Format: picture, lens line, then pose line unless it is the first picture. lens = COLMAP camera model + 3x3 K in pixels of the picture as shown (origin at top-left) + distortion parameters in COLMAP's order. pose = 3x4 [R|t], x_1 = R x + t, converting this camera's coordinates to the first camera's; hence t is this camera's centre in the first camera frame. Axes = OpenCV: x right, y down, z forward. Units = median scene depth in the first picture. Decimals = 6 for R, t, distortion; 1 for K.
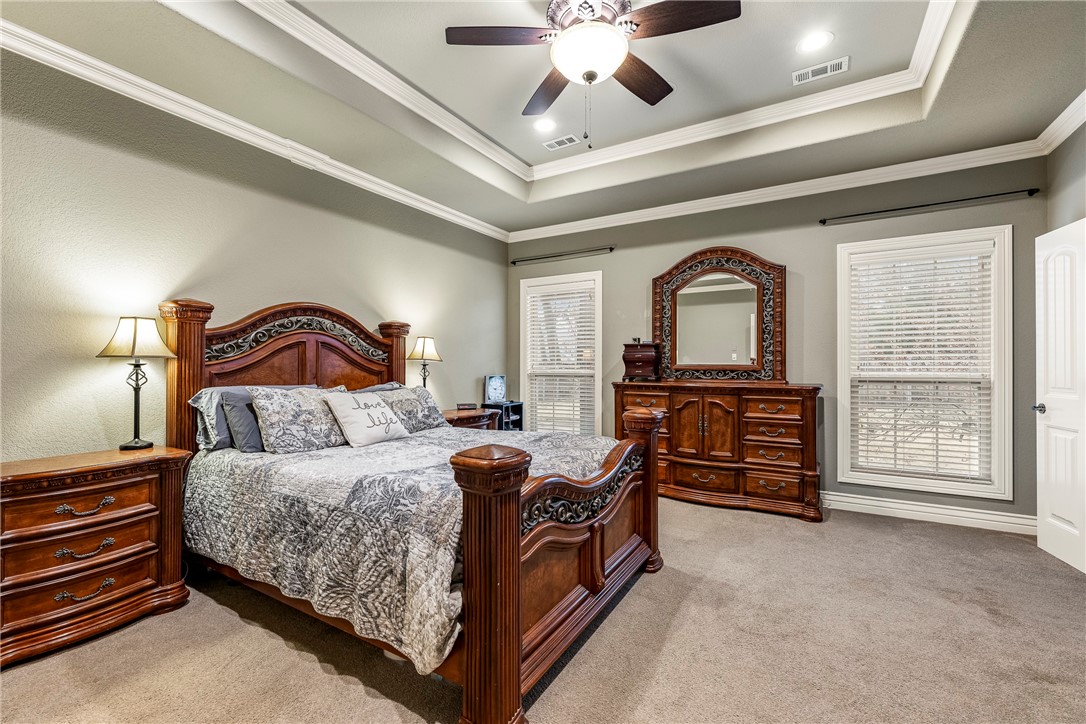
lens RADIAL K [[455.4, 0, 544.5], [0, 455.4, 362.4], [0, 0, 1]] dist [-0.006781, 0.002549]
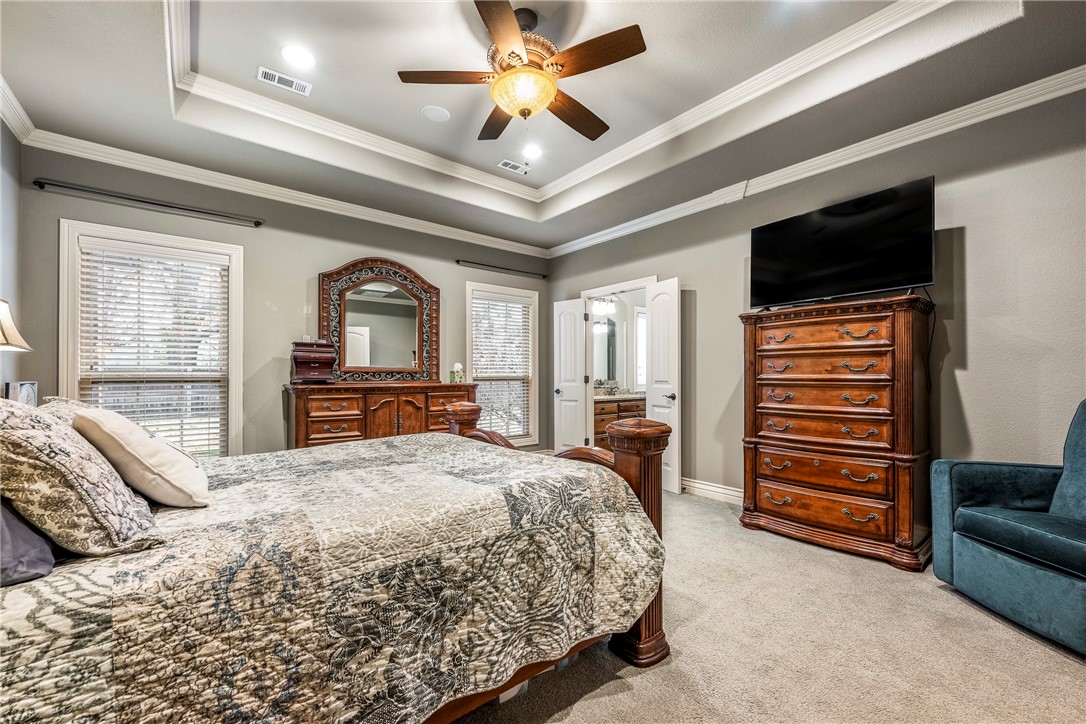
lens RADIAL K [[440.5, 0, 544.9], [0, 440.5, 370.1], [0, 0, 1]] dist [-0.001528, -0.000288]
pose [[0.345415, 0.010239, 0.938394, -1.037945], [-0.004202, 0.999947, -0.009363, 0.044470], [-0.938441, -0.000709, 0.345440, 0.623263]]
